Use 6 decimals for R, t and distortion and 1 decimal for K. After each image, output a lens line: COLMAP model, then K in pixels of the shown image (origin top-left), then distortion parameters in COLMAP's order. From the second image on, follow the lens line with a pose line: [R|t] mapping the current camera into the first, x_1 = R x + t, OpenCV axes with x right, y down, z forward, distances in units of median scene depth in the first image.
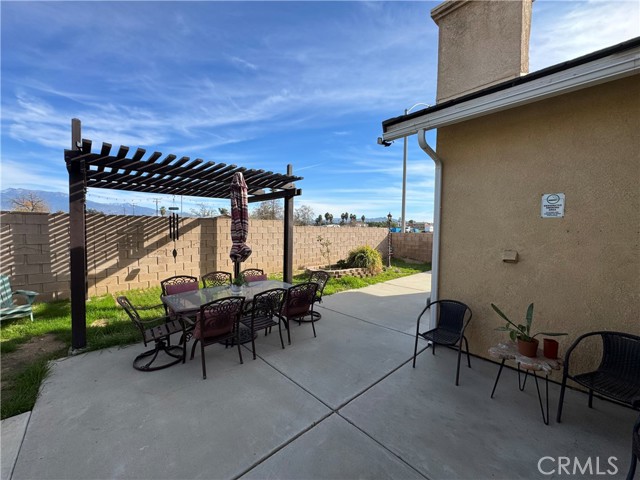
lens RADIAL K [[255.3, 0, 319.8], [0, 255.3, 237.7], [0, 0, 1]] dist [0.001959, 0.000118]
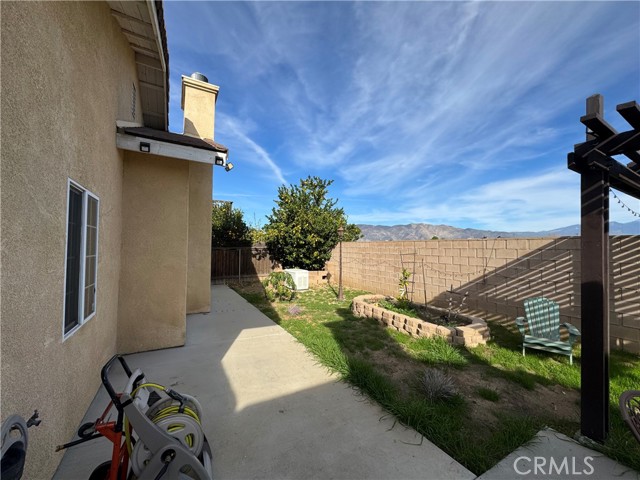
lens RADIAL K [[255.3, 0, 320.1], [0, 255.3, 239.3], [0, 0, 1]] dist [0.001959, 0.000118]
pose [[-0.215317, -0.047047, -0.975410, -0.089196], [-0.054690, 0.997852, -0.036057, -0.007542], [0.975012, 0.045582, -0.217428, 0.304364]]
